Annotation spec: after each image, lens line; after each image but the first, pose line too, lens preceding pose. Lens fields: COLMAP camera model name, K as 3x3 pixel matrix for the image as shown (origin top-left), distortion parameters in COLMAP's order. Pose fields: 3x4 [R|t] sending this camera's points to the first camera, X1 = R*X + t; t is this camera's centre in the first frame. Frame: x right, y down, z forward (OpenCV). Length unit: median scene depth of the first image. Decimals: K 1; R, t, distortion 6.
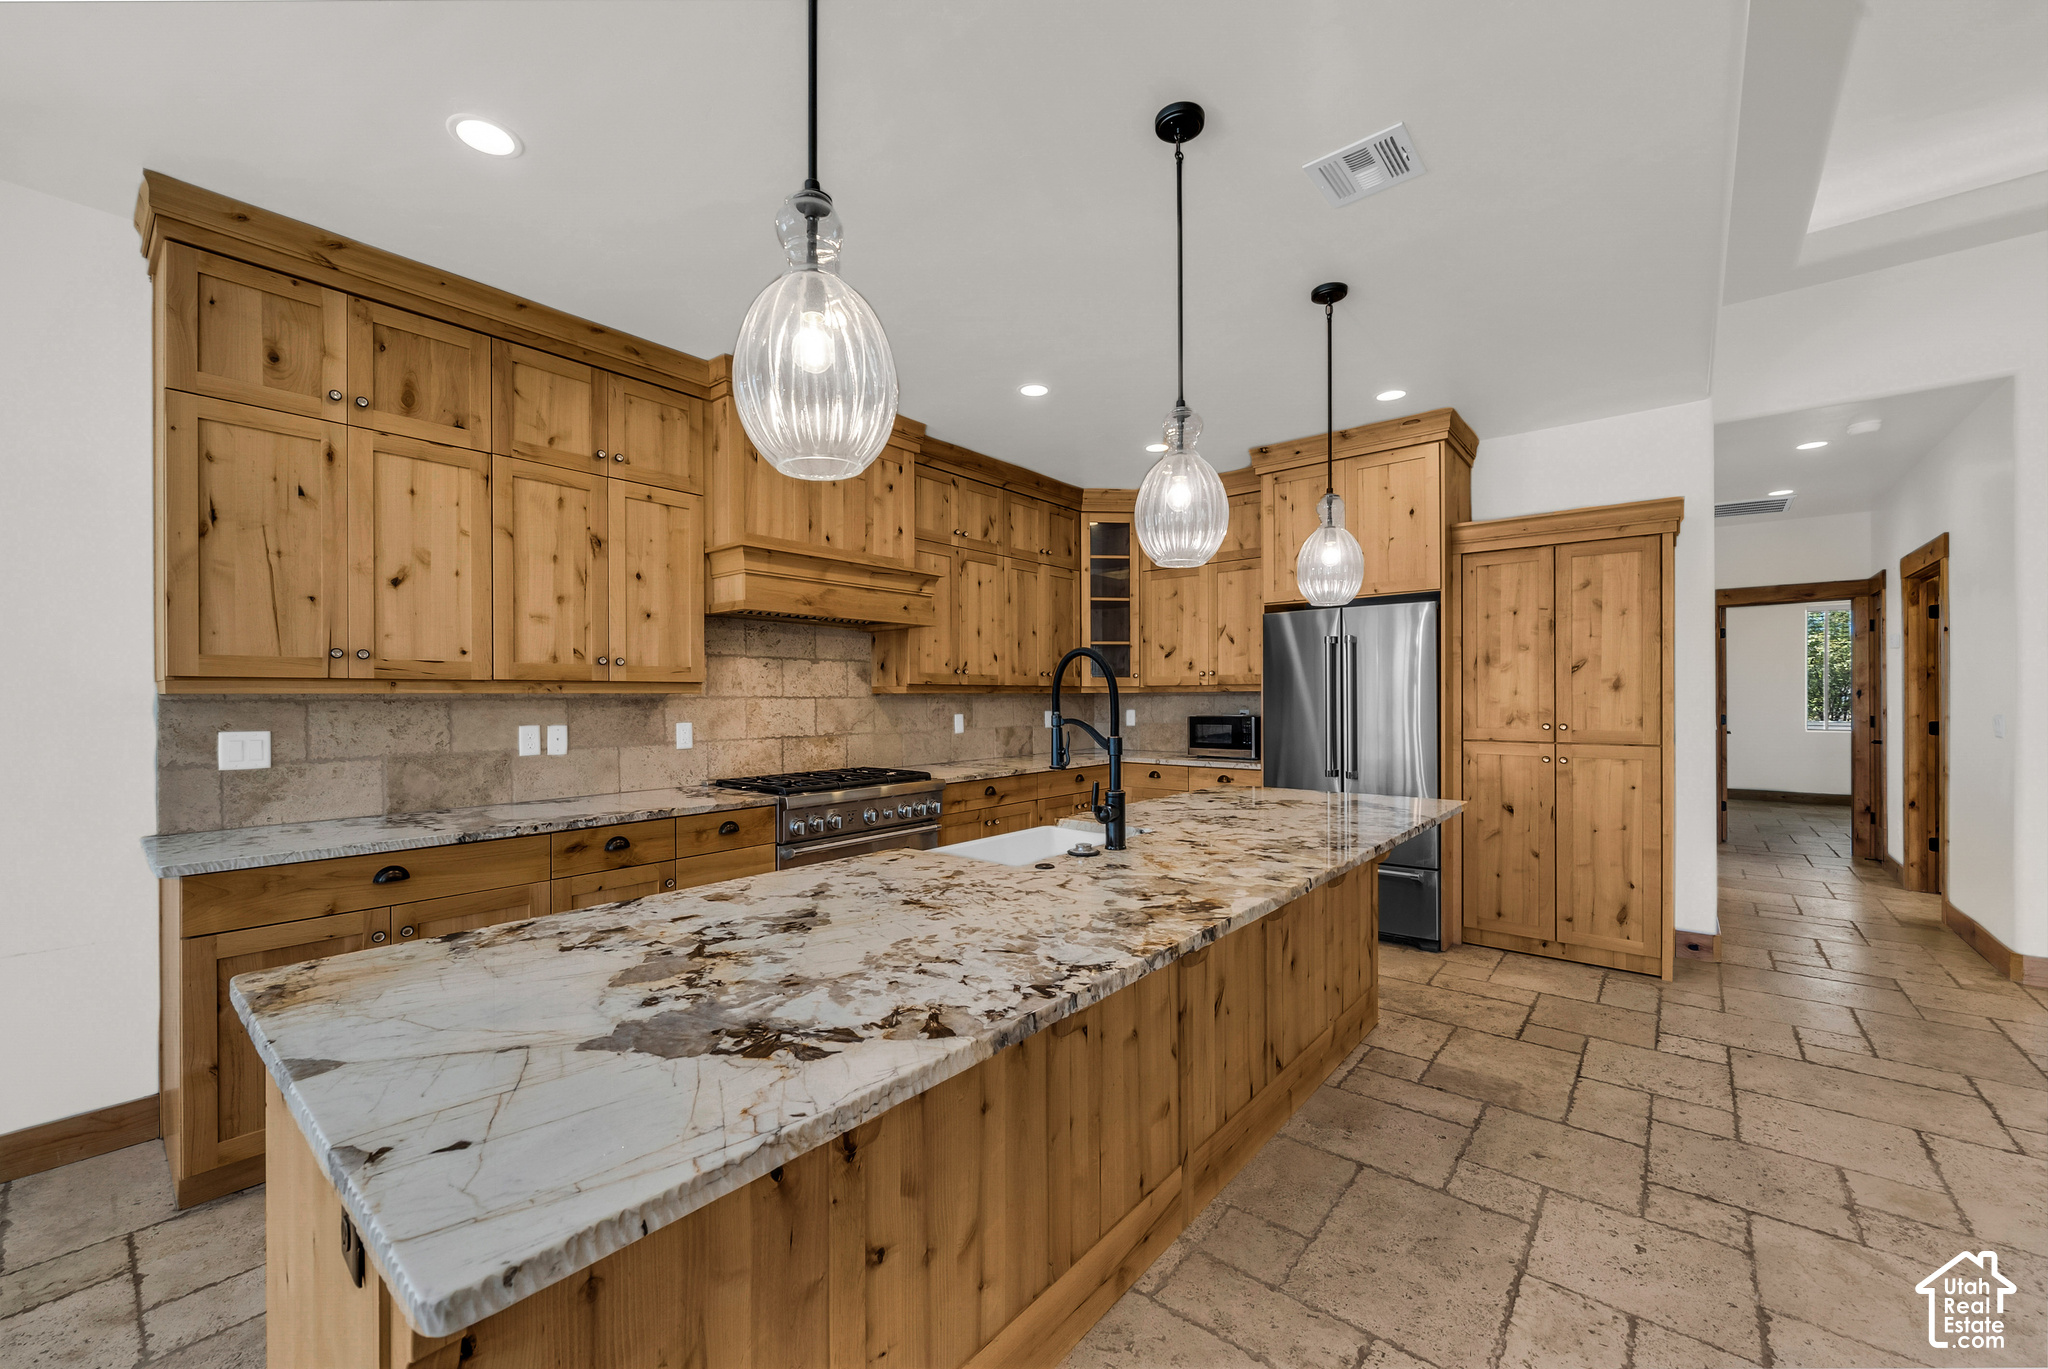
lens RADIAL K [[801.4, 0, 1011.3], [0, 801.4, 695.1], [0, 0, 1]] dist [-0.001404, 0.000035]
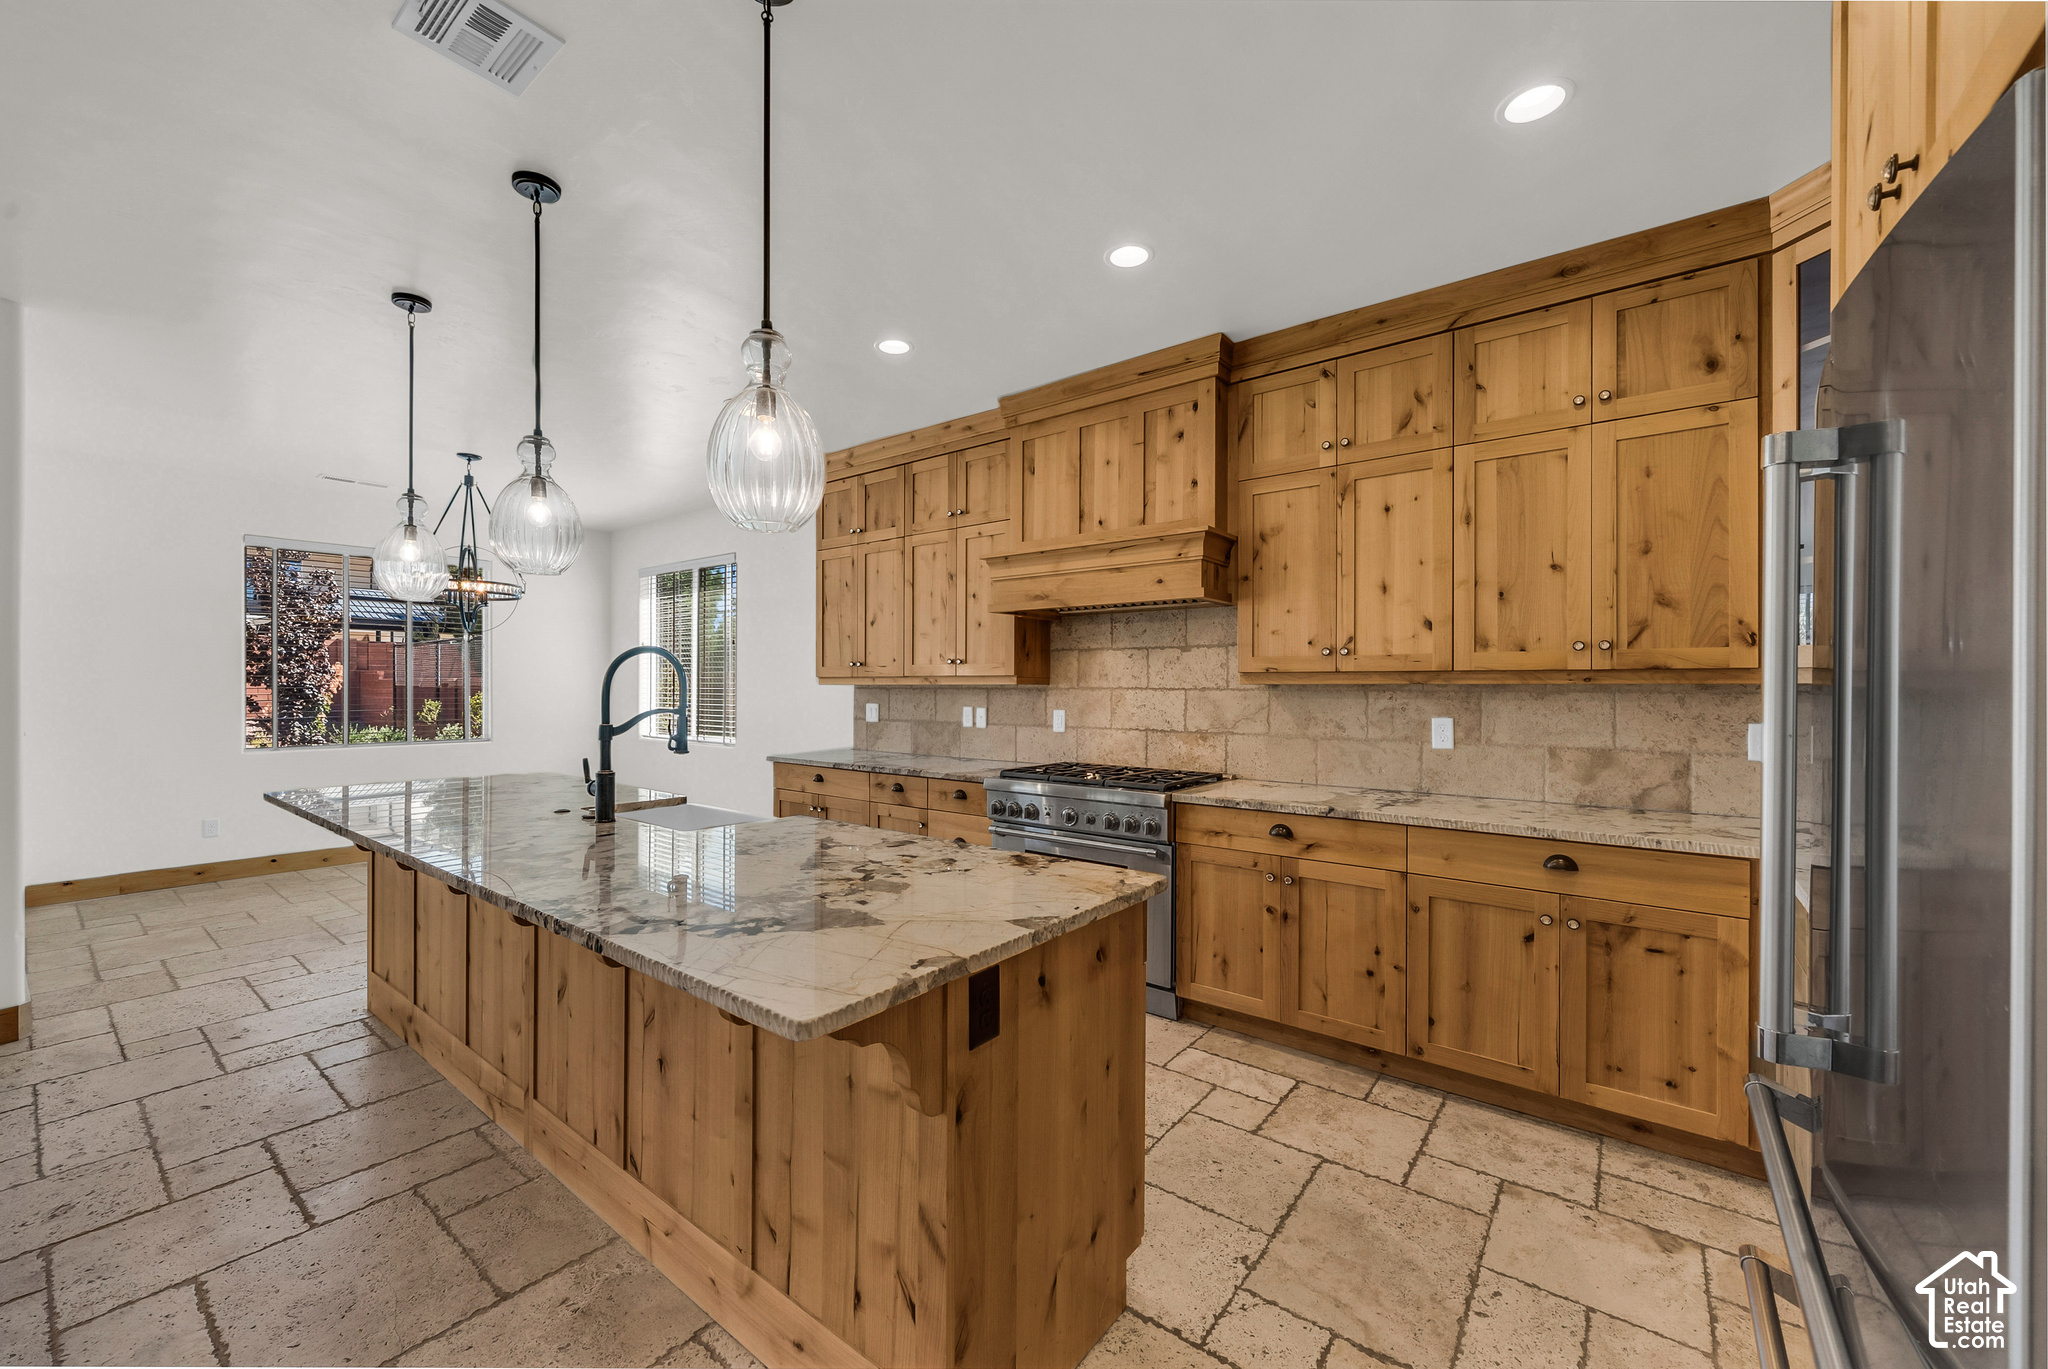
lens RADIAL K [[794.1, 0, 1014.8], [0, 794.1, 690.1], [0, 0, 1]] dist [-0.002026, 0.000092]
pose [[0.036177, 0.008719, -0.999307, 0.748109], [-0.000841, 0.999962, 0.008694, -0.004045], [0.999345, 0.000526, 0.036183, 0.902275]]
